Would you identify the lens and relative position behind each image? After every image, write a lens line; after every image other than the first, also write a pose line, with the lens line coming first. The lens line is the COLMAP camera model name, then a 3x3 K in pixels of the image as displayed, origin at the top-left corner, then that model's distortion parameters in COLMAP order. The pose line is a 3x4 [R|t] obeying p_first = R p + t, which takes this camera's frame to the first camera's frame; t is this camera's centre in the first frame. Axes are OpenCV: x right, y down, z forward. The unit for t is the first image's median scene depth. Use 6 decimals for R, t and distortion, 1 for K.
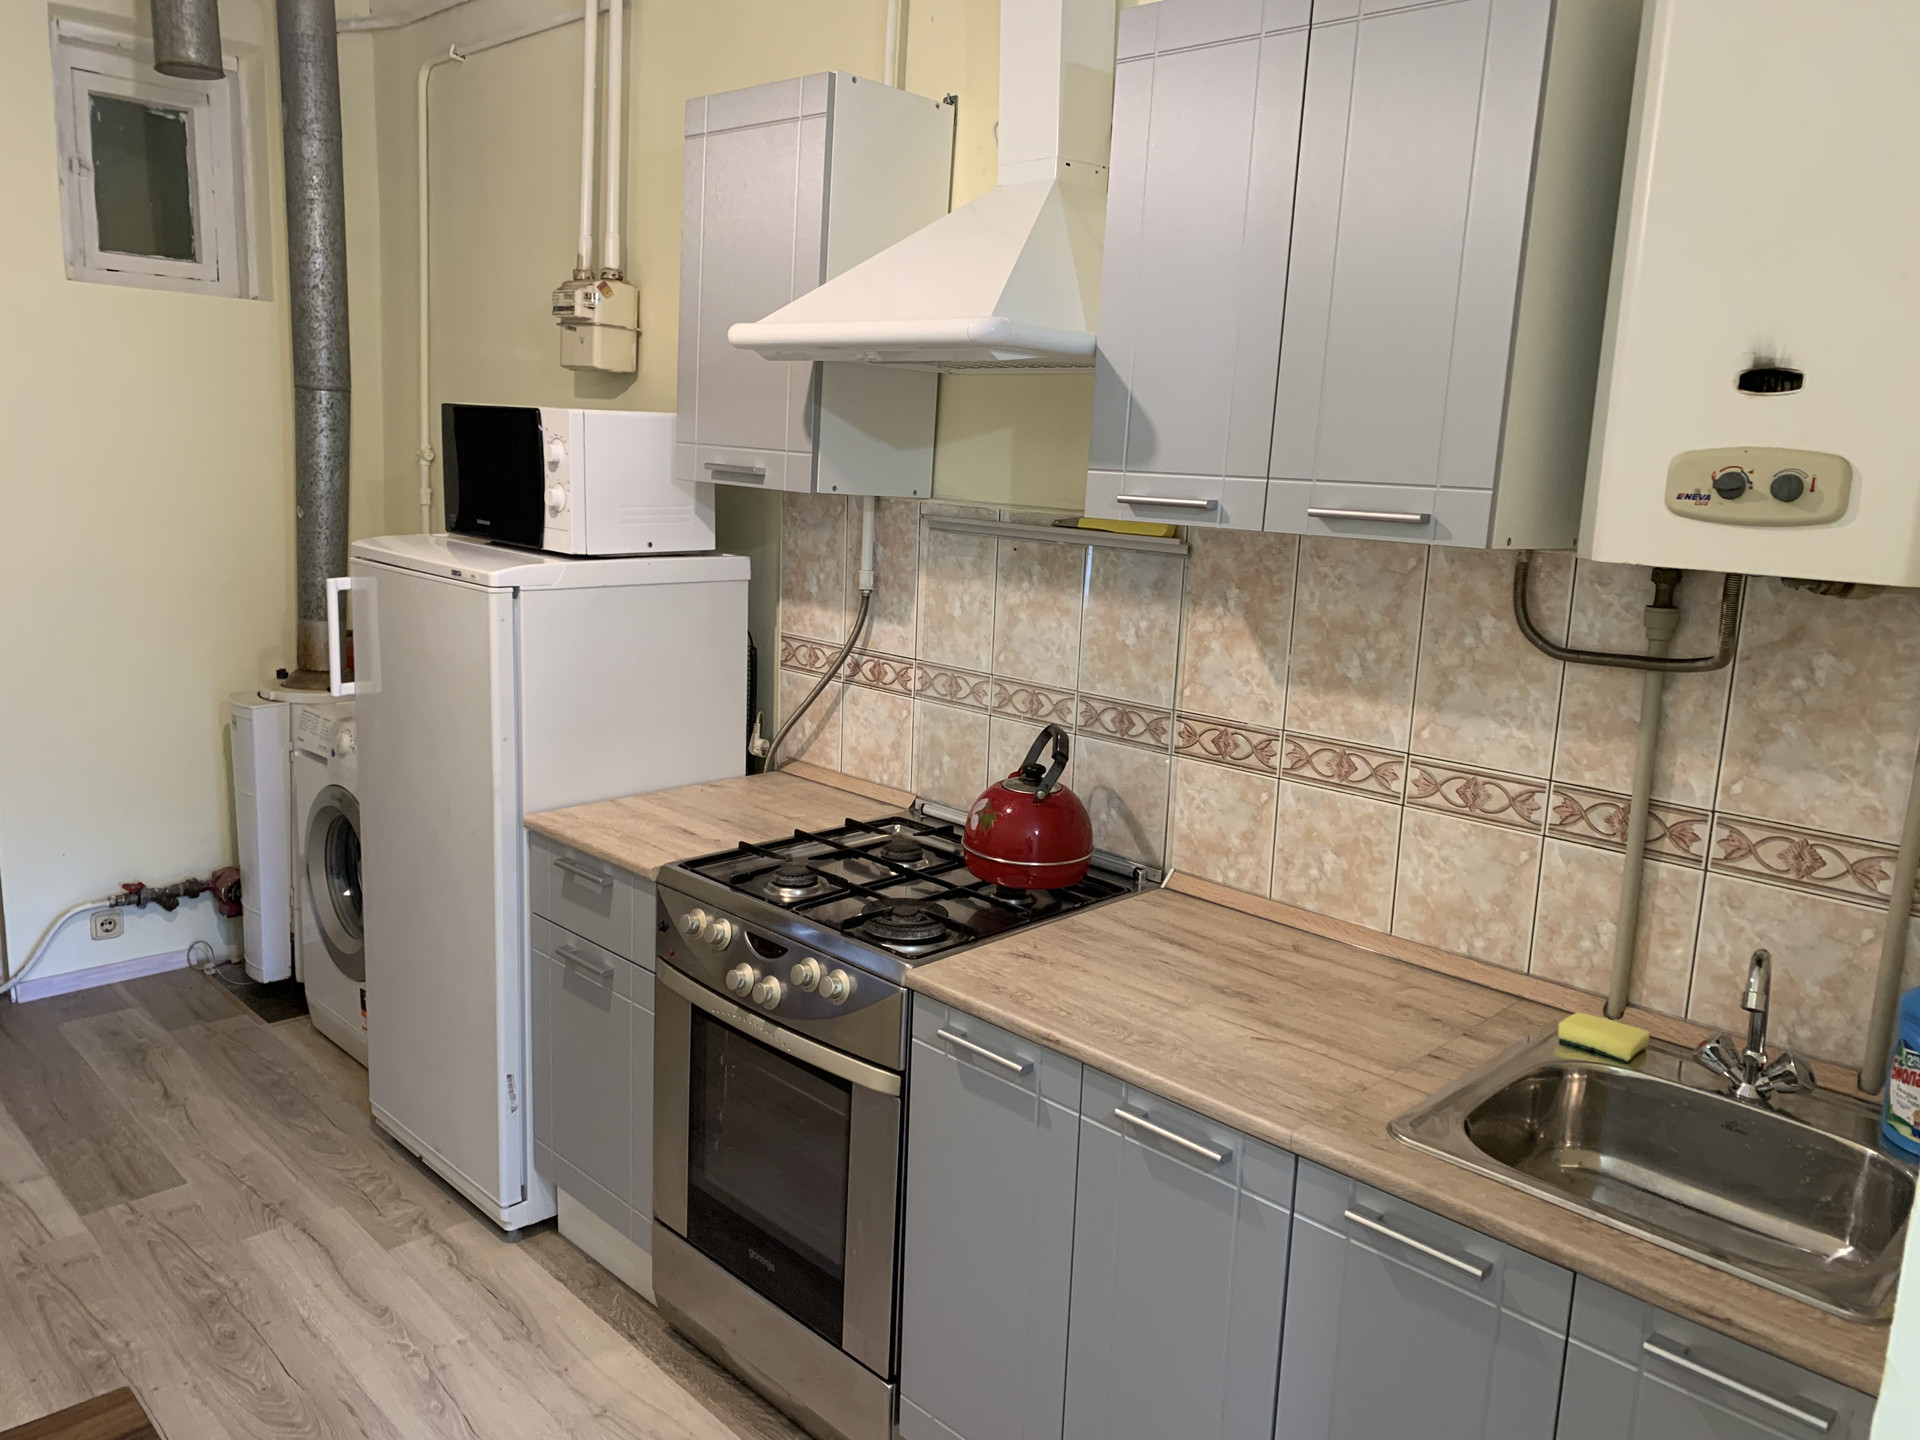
lens RADIAL K [[1473.0, 0, 951.0], [0, 1473.0, 714.7], [0, 0, 1]] dist [0.045789, -0.053634]
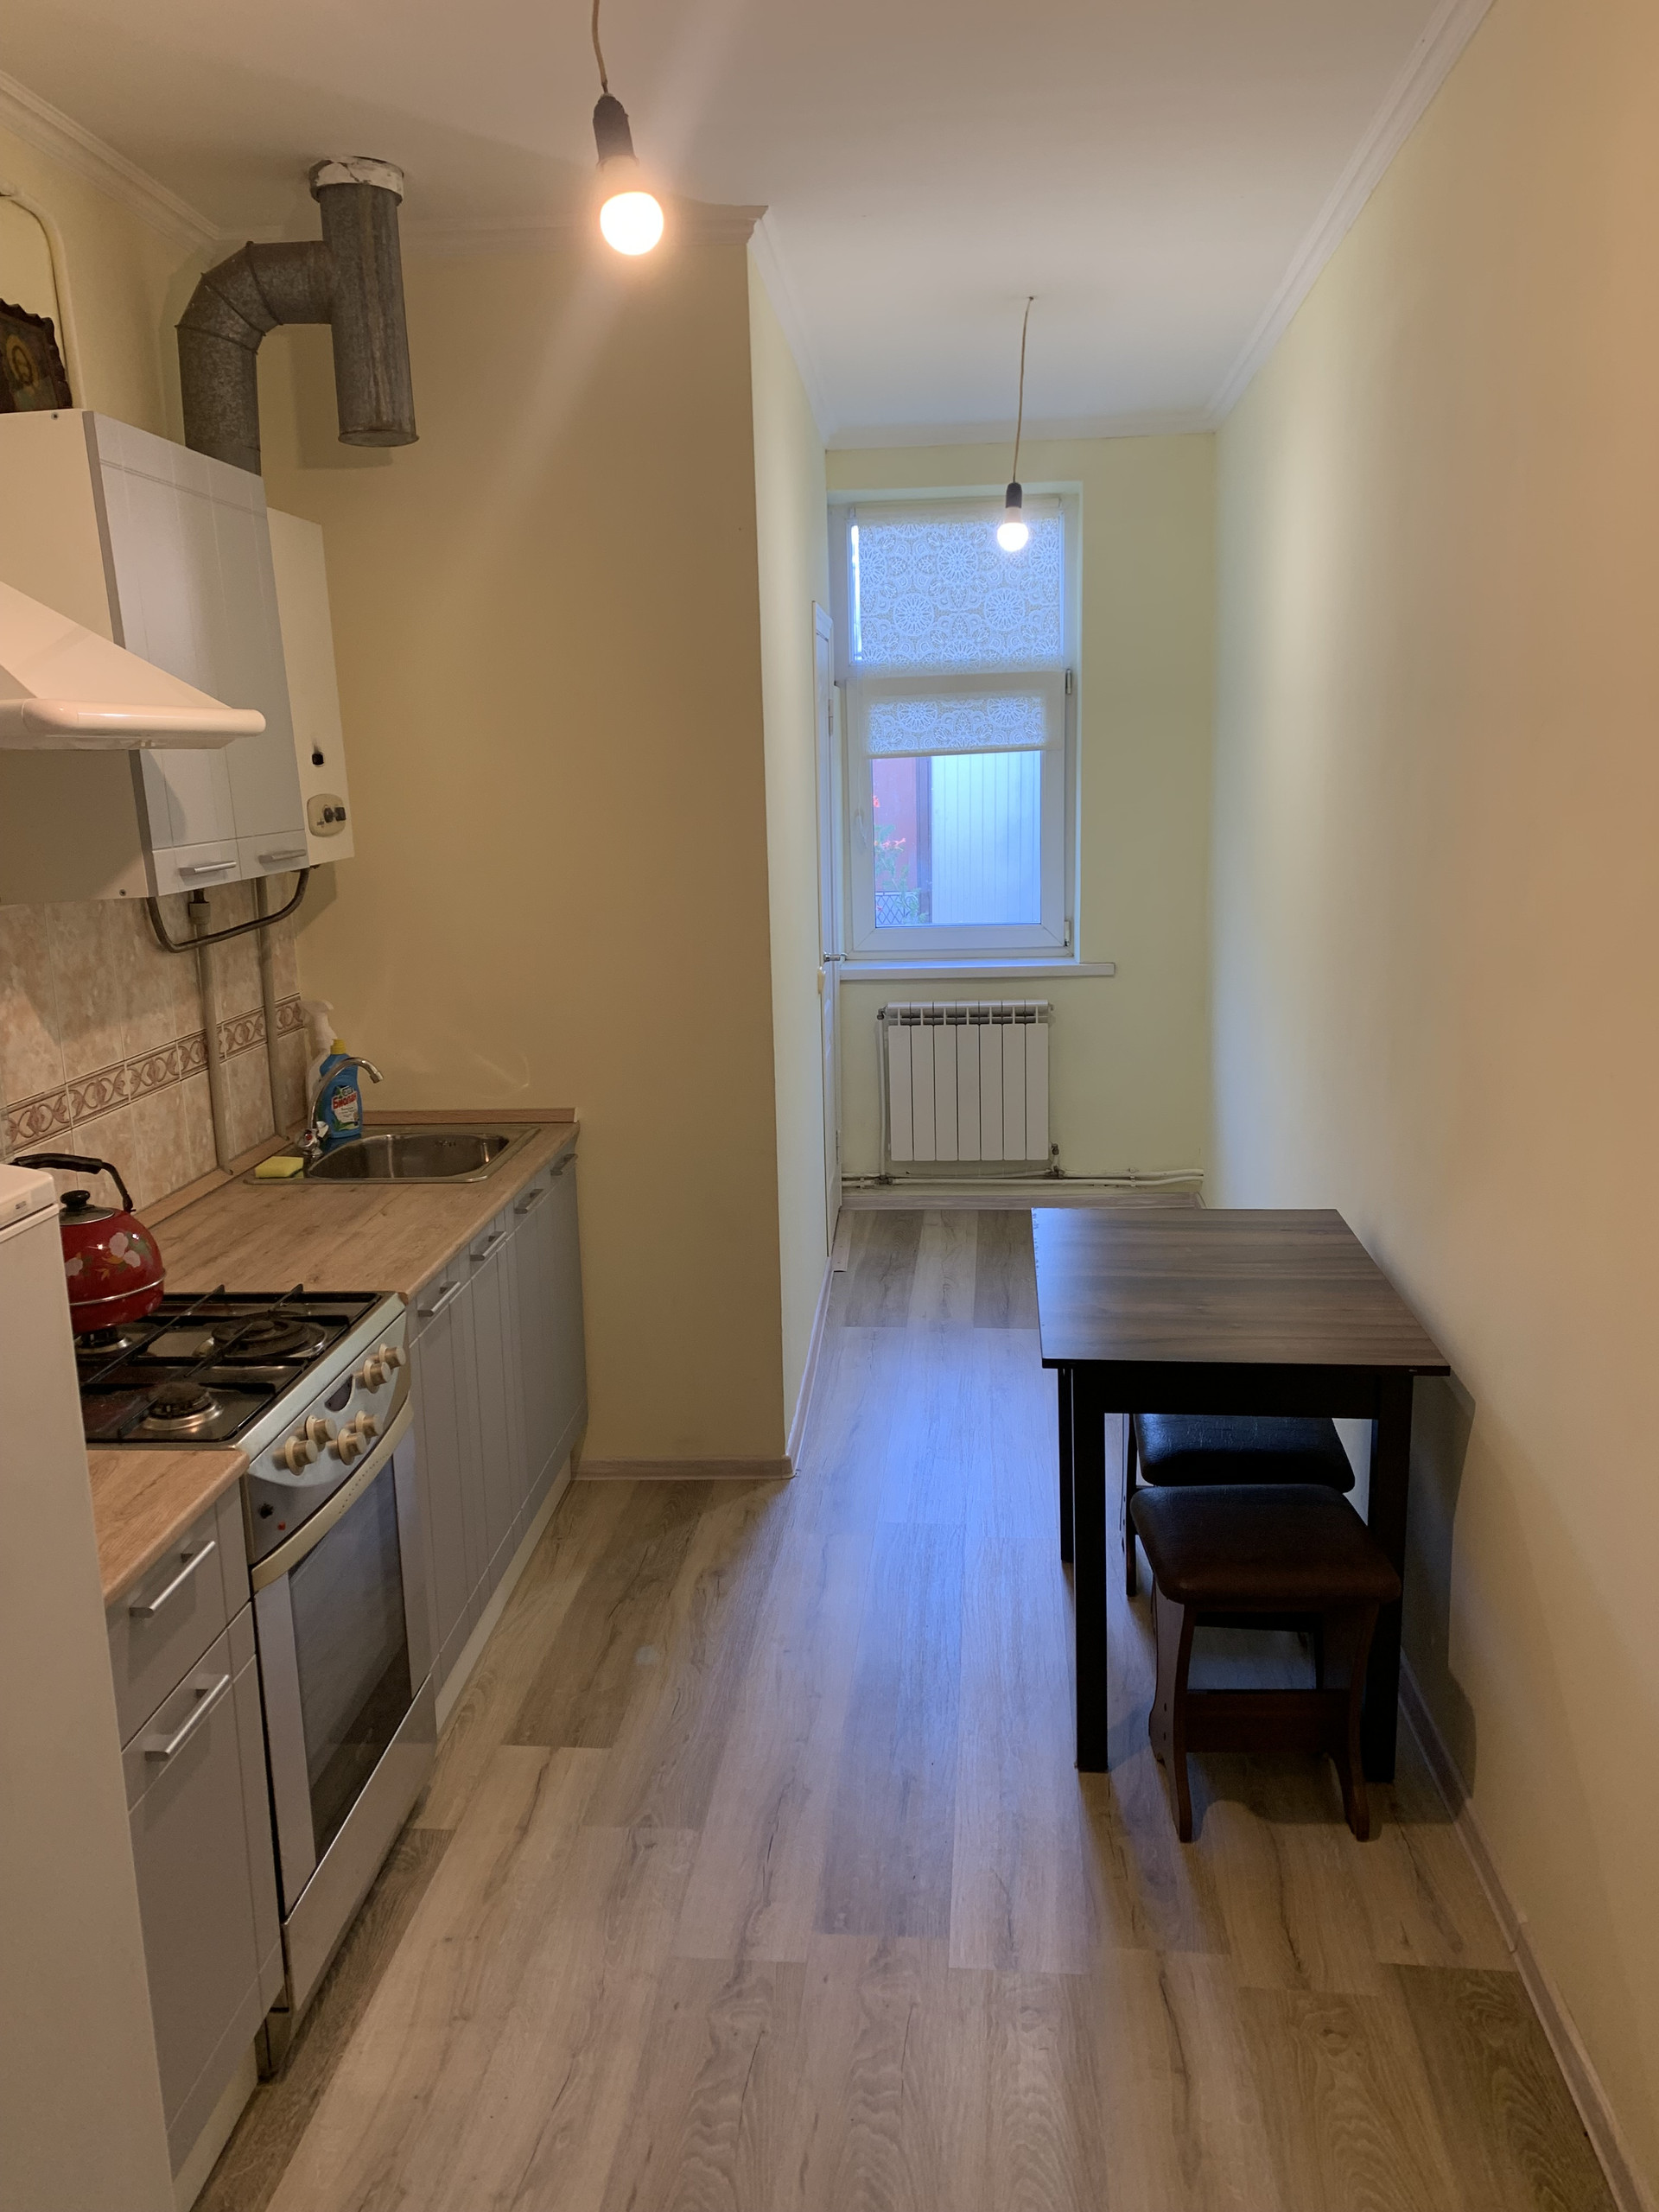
lens RADIAL K [[1697.0, 0, 829.8], [0, 1697.0, 1088.1], [0, 0, 1]] dist [0.045789, -0.053634]
pose [[-0.655433, -0.169093, 0.736081, -1.054292], [0.142427, 0.929454, 0.340337, -0.330656], [-0.741702, 0.327906, -0.585112, 1.320455]]
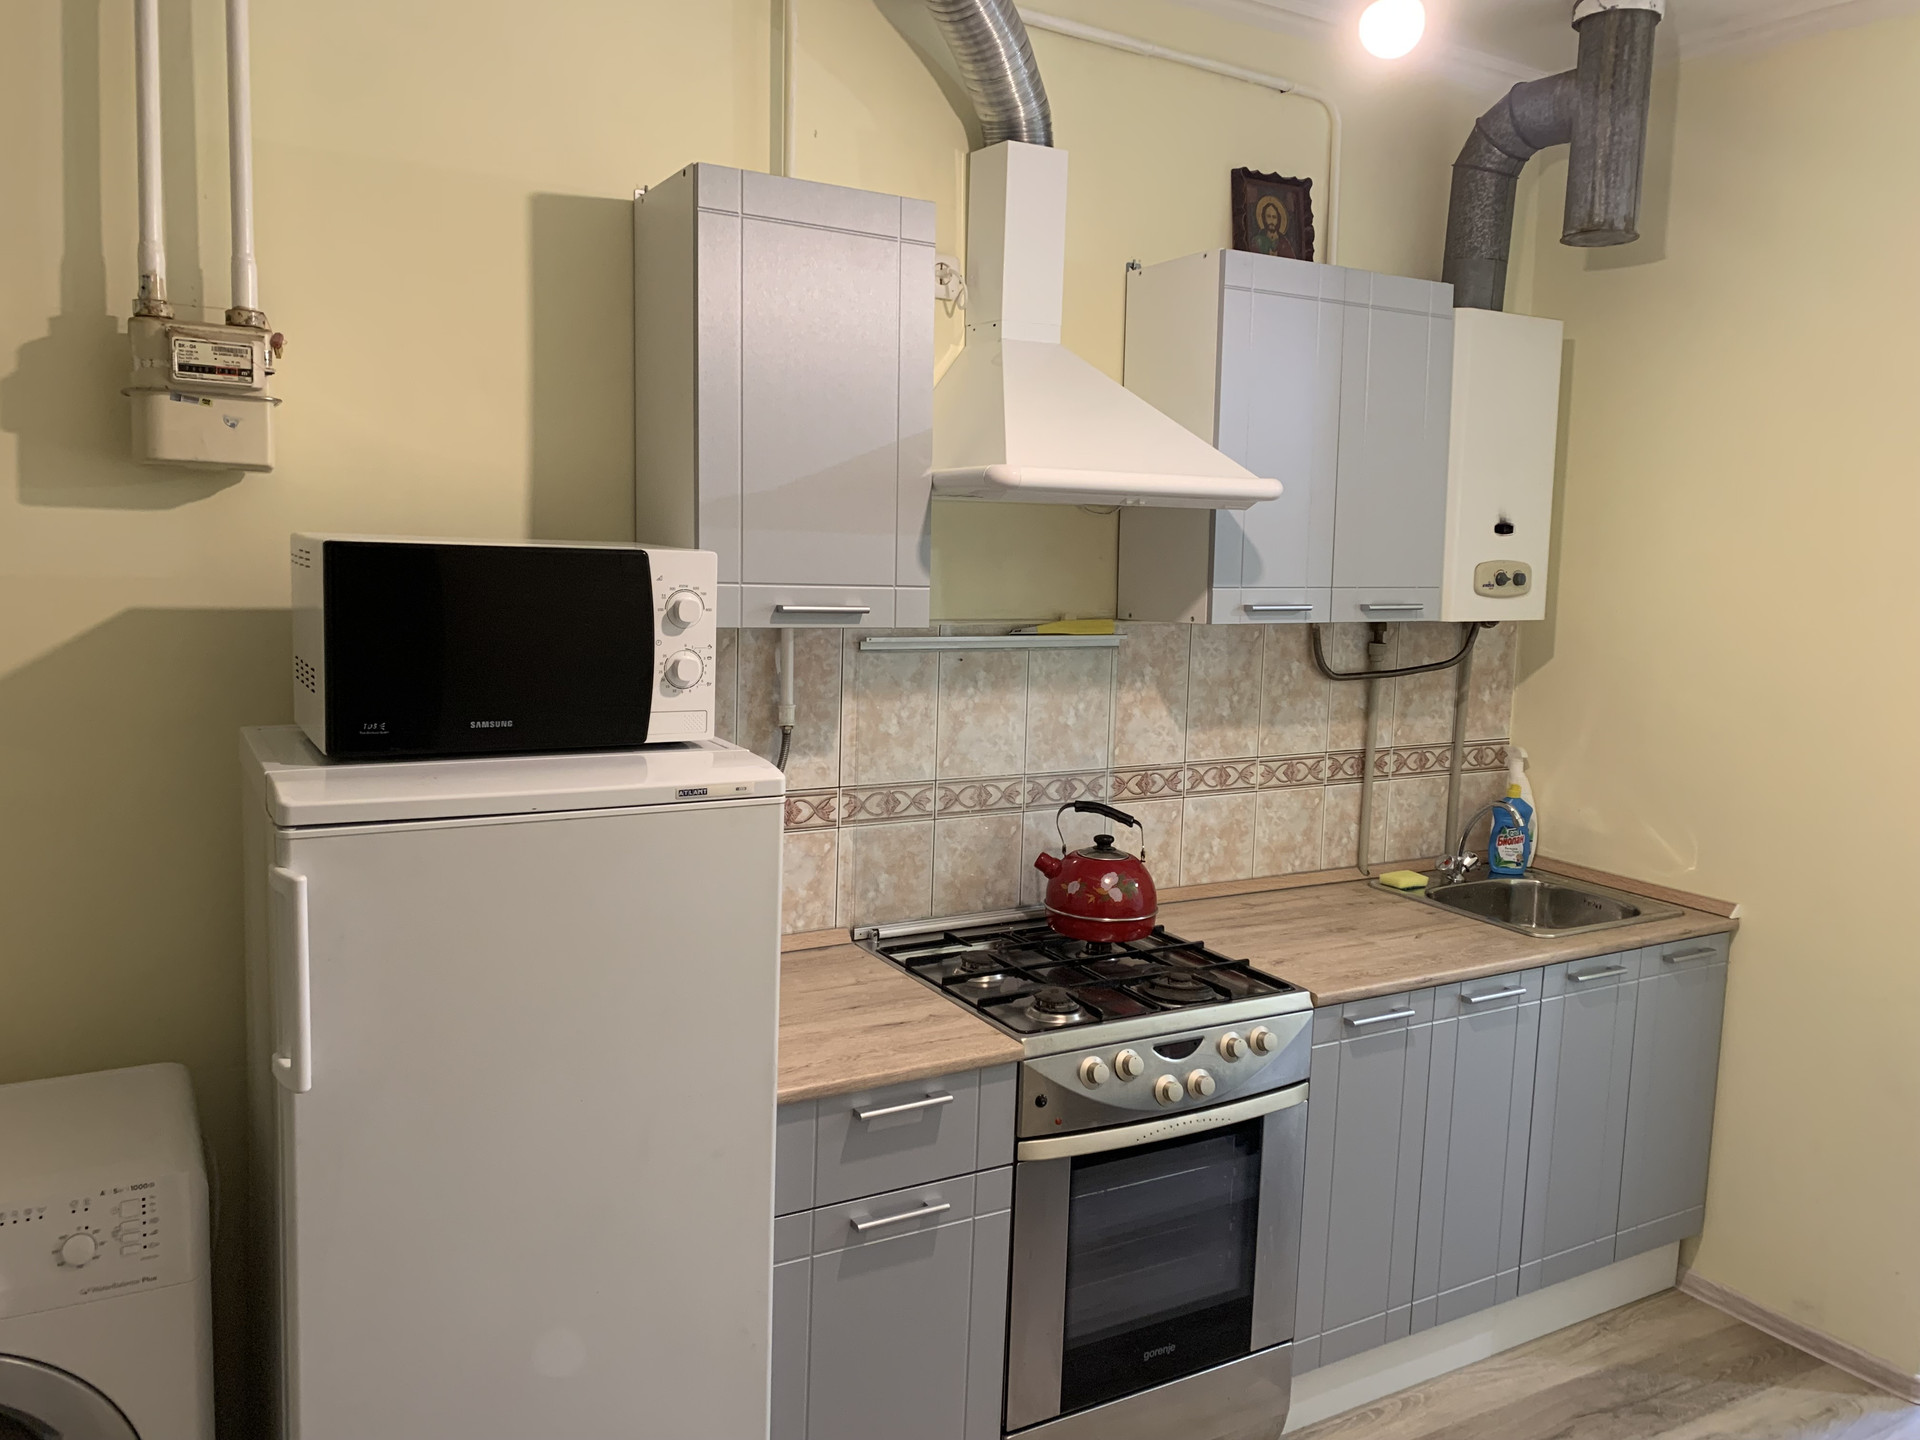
lens RADIAL K [[1473.0, 0, 942.8], [0, 1473.0, 700.6], [0, 0, 1]] dist [0.045789, -0.053634]
pose [[0.257248, -0.146319, 0.955204, -1.151721], [0.160772, 0.981175, 0.106999, -0.232185], [-0.952878, 0.126045, 0.275930, 0.830758]]
